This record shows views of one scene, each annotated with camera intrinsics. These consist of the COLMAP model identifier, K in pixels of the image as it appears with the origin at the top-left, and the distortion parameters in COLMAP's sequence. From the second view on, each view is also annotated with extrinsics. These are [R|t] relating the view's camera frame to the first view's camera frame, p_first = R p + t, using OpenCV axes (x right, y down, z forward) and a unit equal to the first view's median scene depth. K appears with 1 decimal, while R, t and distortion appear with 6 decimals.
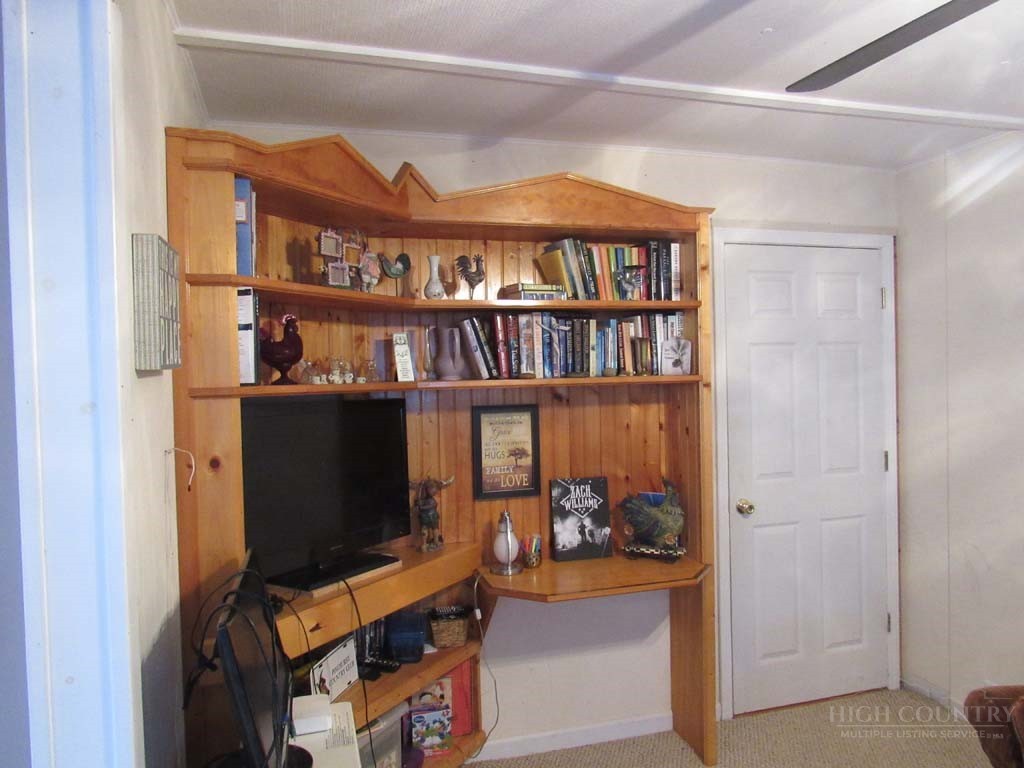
lens RADIAL K [[735.7, 0, 512.0], [0, 735.7, 384.0], [0, 0, 1]] dist [-0.036466, 0.022239]
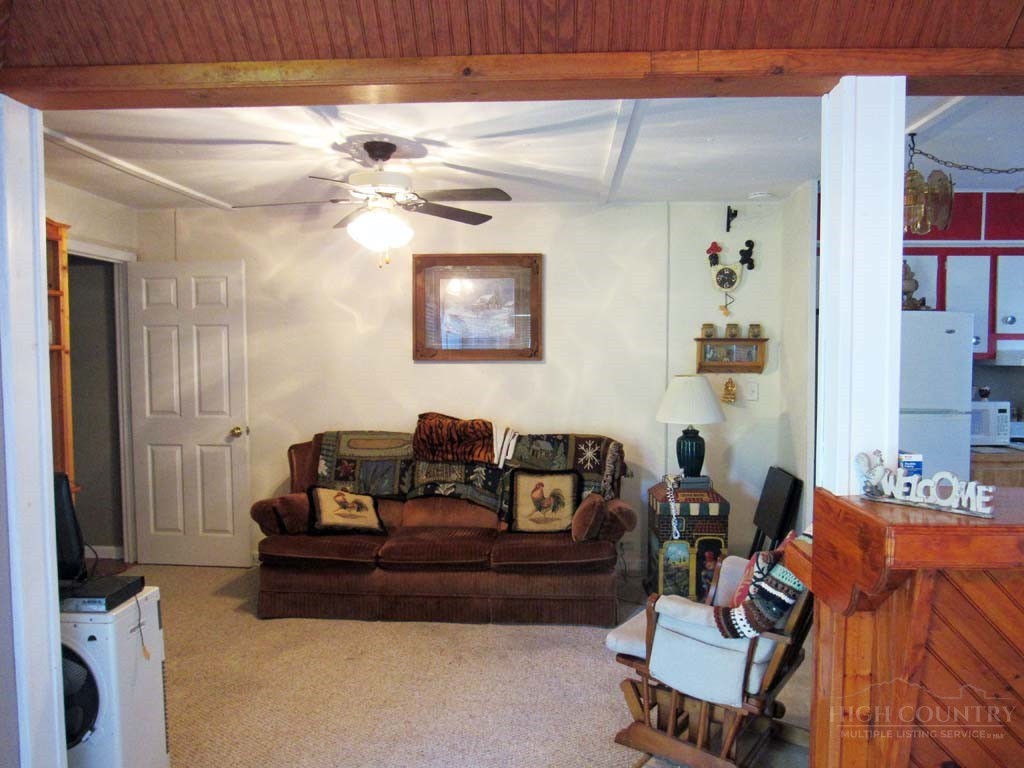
lens RADIAL K [[735.7, 0, 512.0], [0, 735.7, 384.0], [0, 0, 1]] dist [-0.036466, 0.022239]
pose [[0.351096, -0.028991, 0.935890, -0.733284], [0.014578, 0.999569, 0.025495, 0.038404], [-0.936226, 0.004692, 0.351367, -0.273513]]
